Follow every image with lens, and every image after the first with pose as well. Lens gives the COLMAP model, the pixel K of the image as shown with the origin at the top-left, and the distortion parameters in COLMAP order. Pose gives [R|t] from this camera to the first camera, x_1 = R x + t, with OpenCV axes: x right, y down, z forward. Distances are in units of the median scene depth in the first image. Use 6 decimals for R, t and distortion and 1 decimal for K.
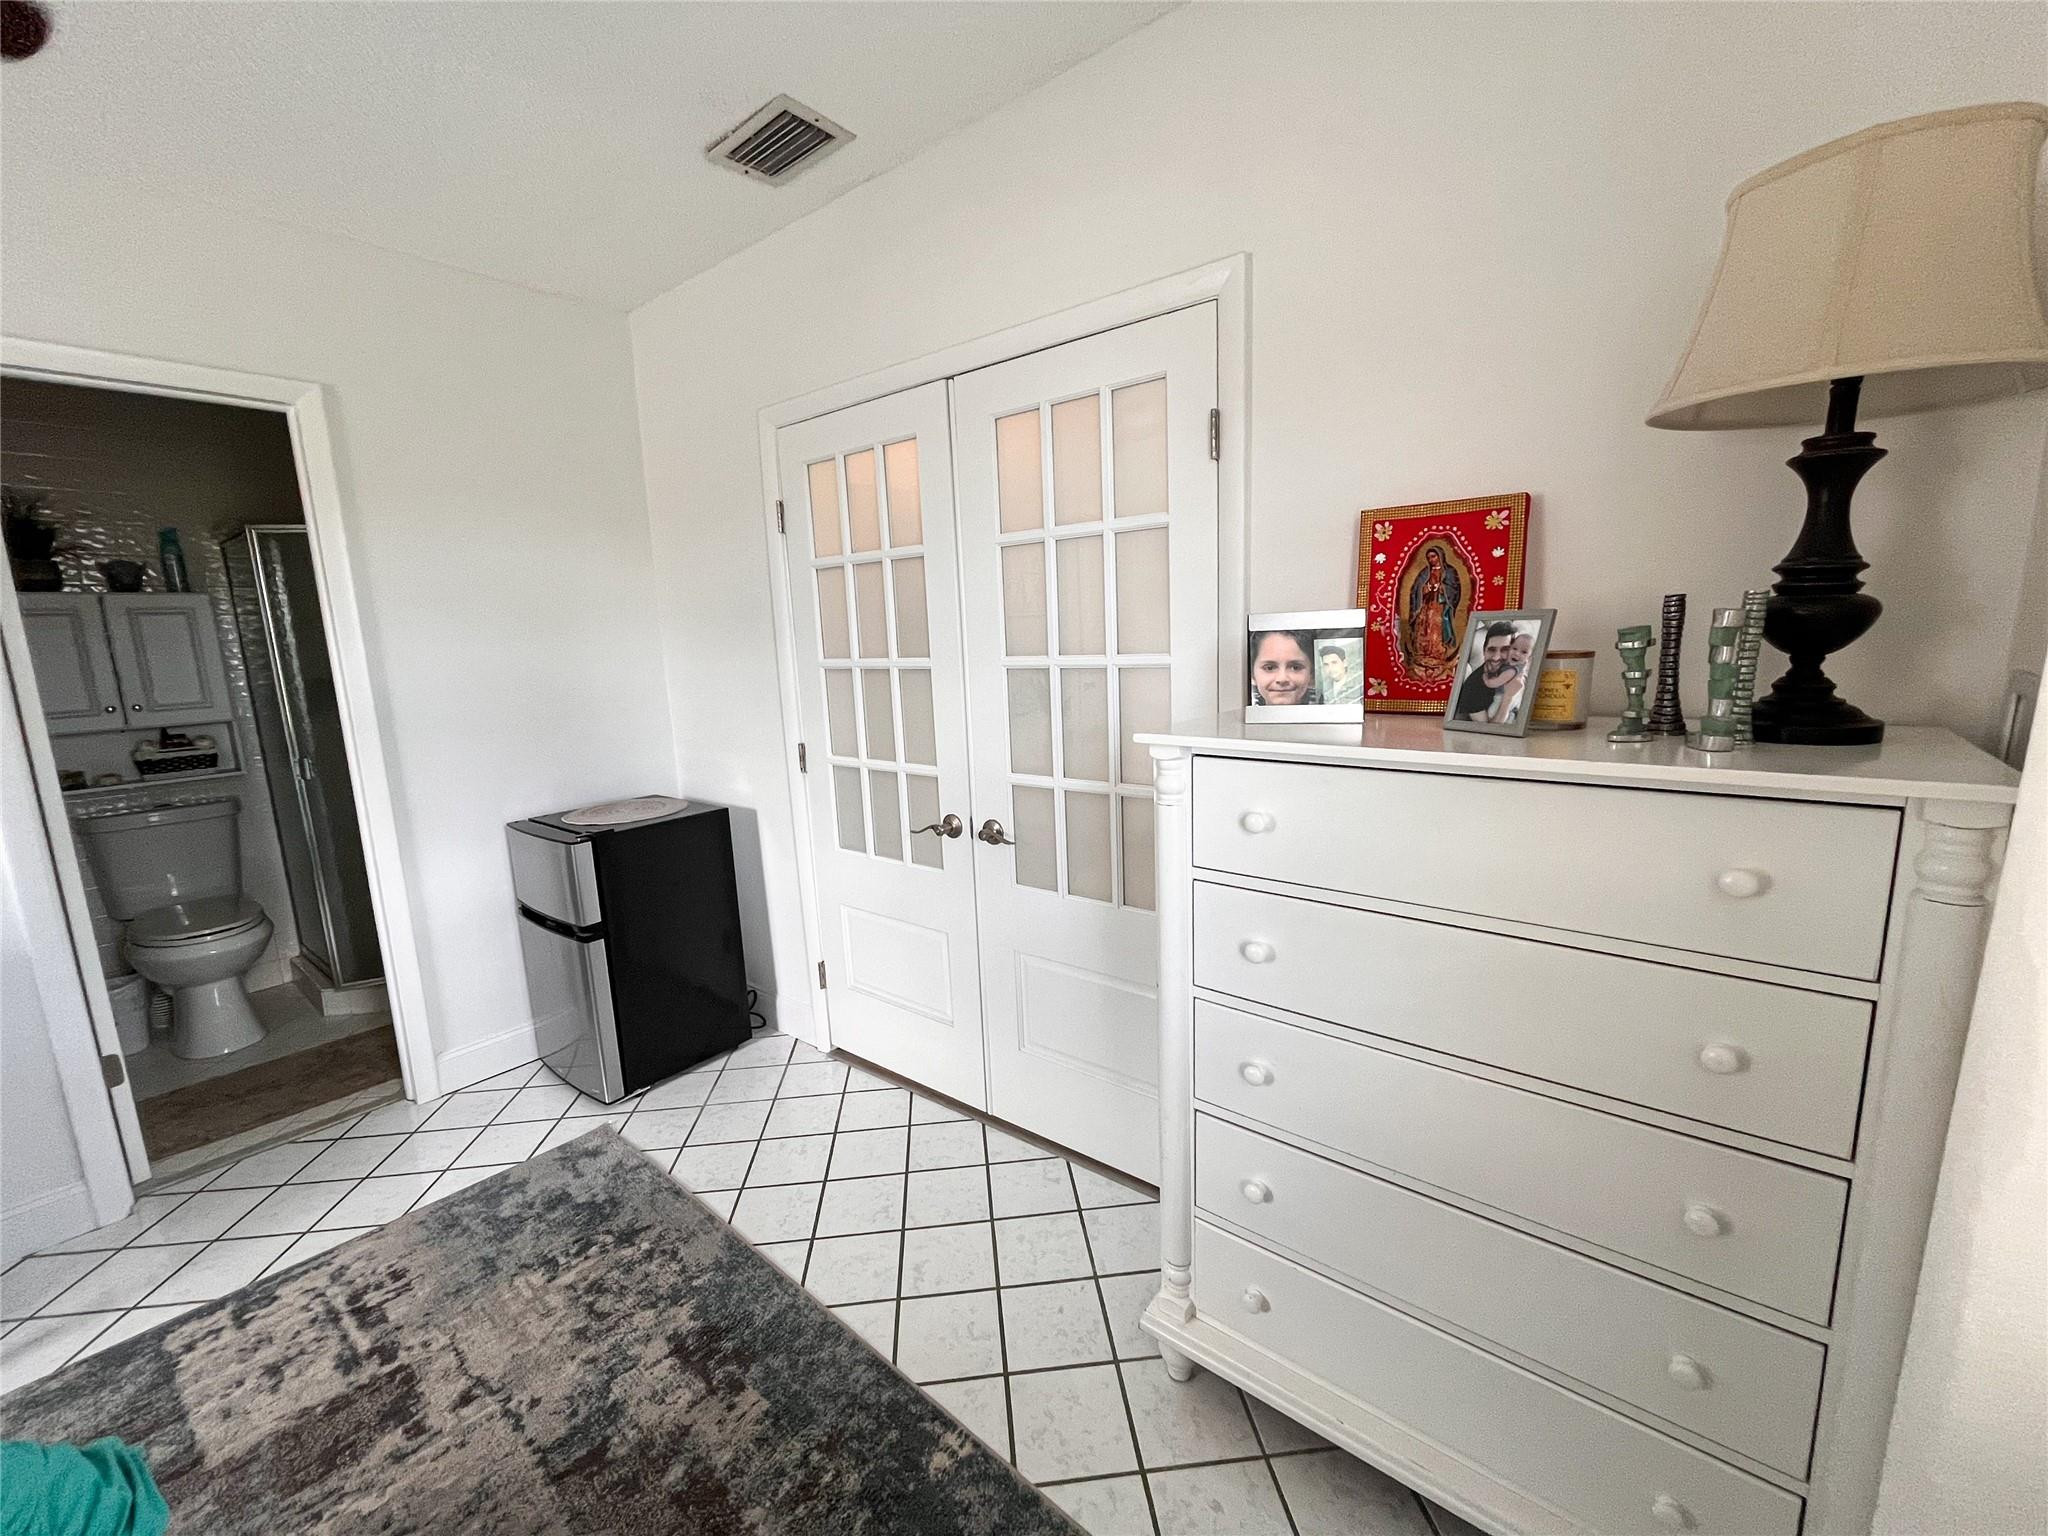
lens RADIAL K [[825.2, 0, 1018.7], [0, 825.2, 766.0], [0, 0, 1]] dist [-0.001744, -0.000478]
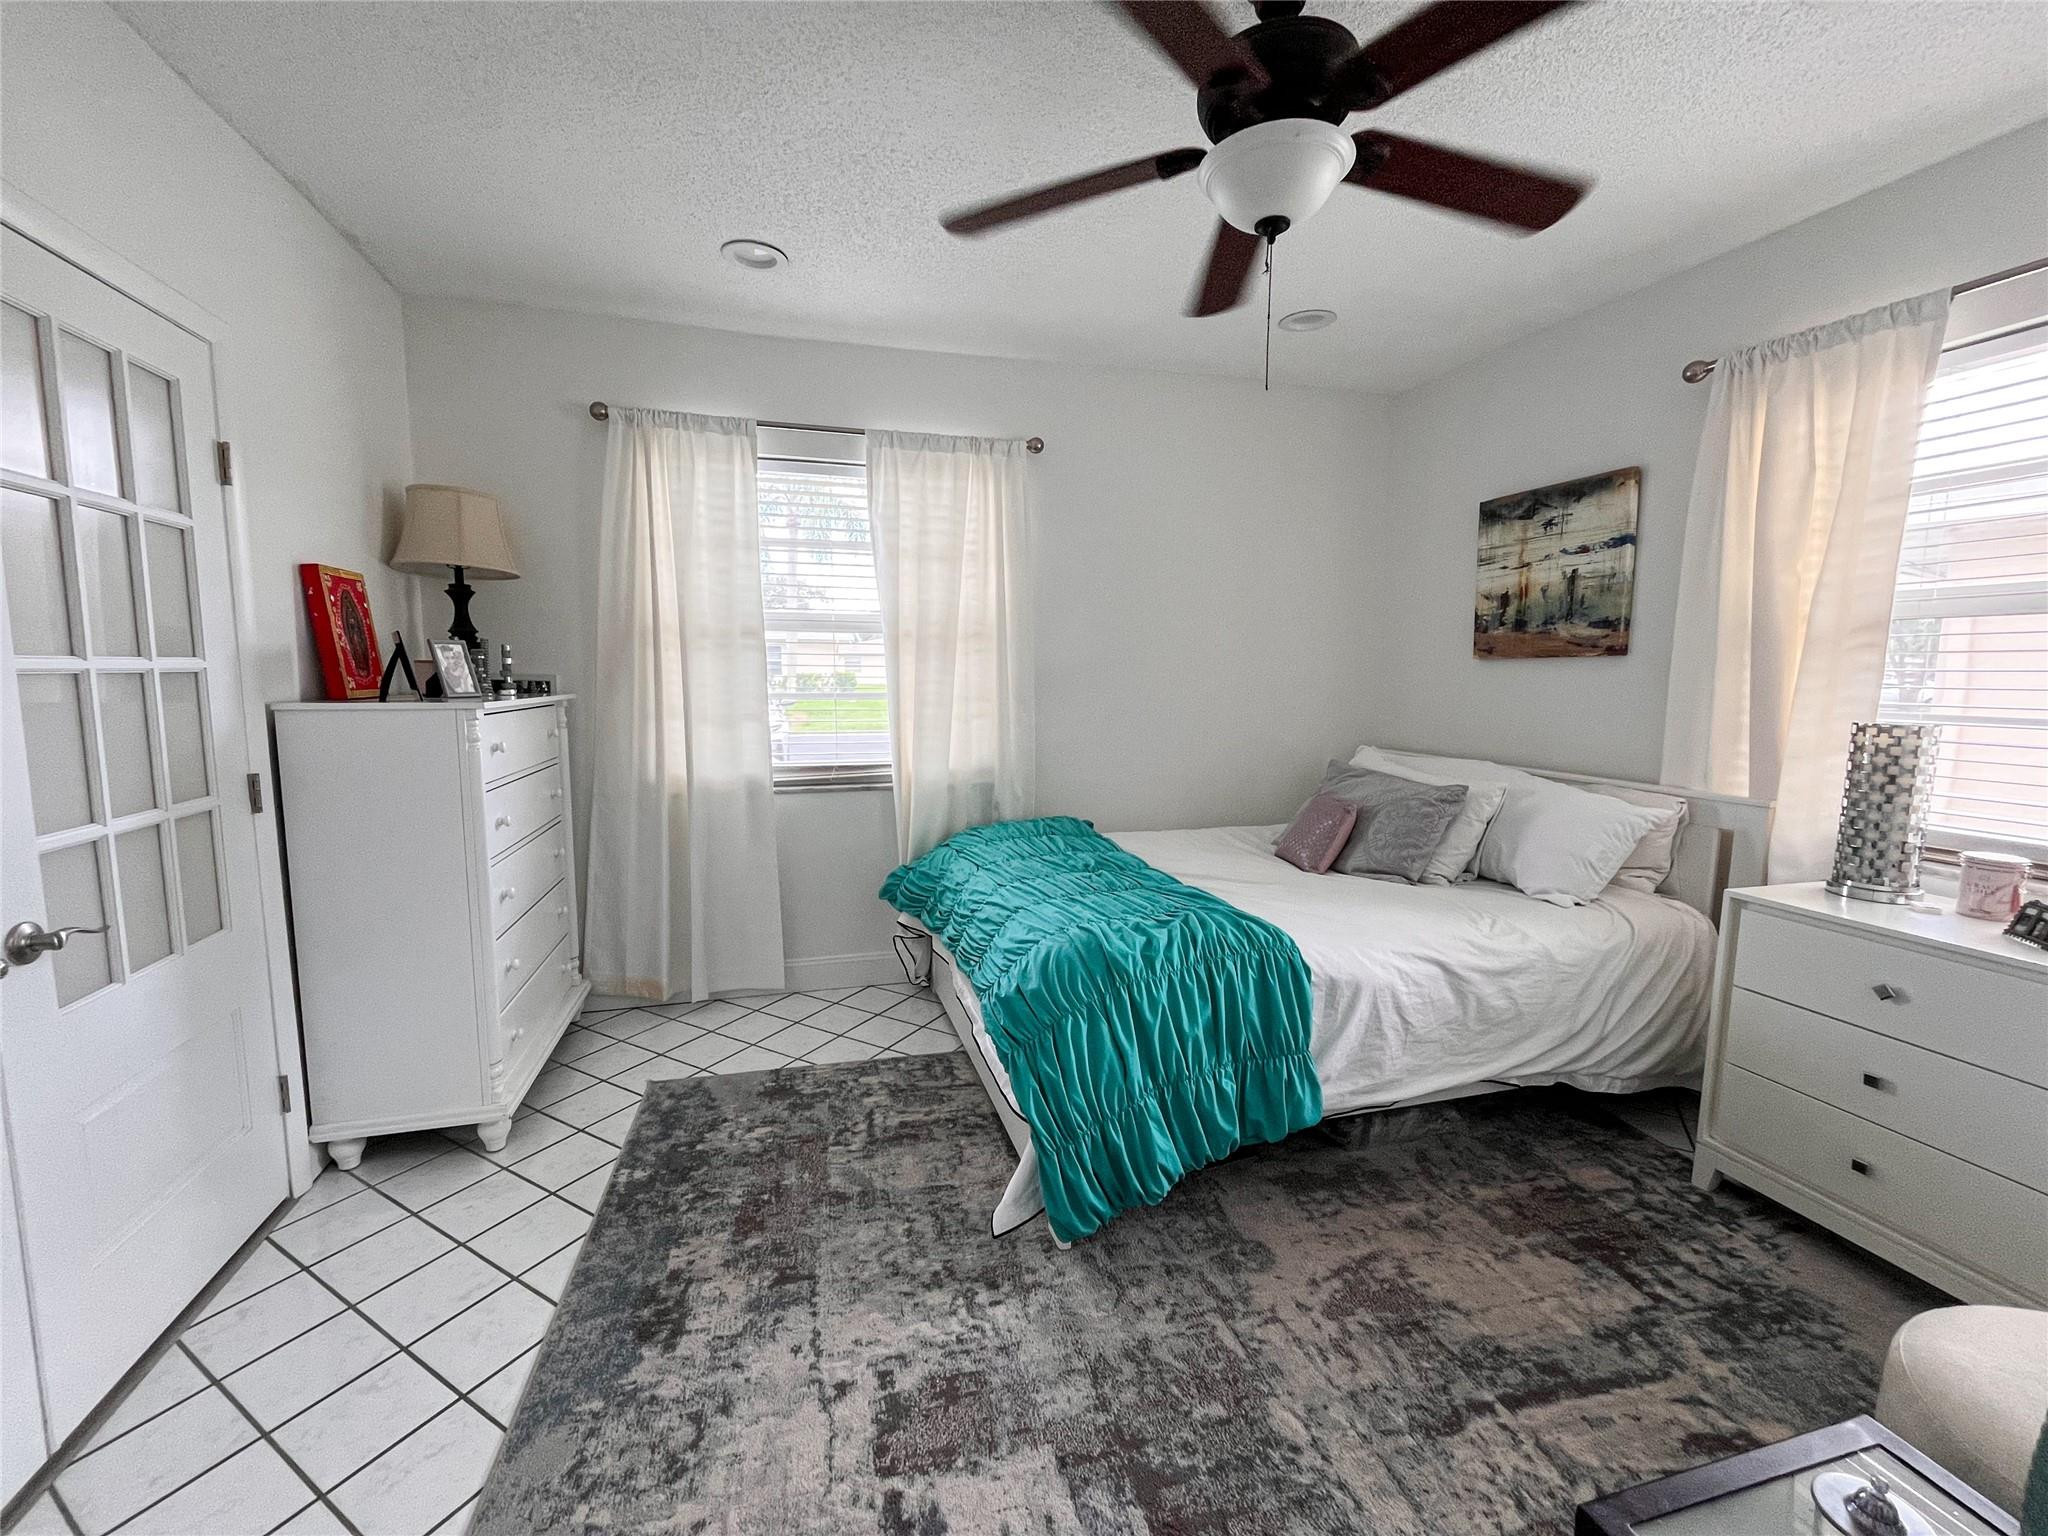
lens RADIAL K [[825.2, 0, 1018.7], [0, 825.2, 766.0], [0, 0, 1]] dist [-0.001744, -0.000478]
pose [[-0.820024, -0.027881, 0.571650, -1.388204], [0.122307, 0.967203, 0.222621, -0.130558], [-0.559108, 0.252471, -0.789719, 1.477082]]
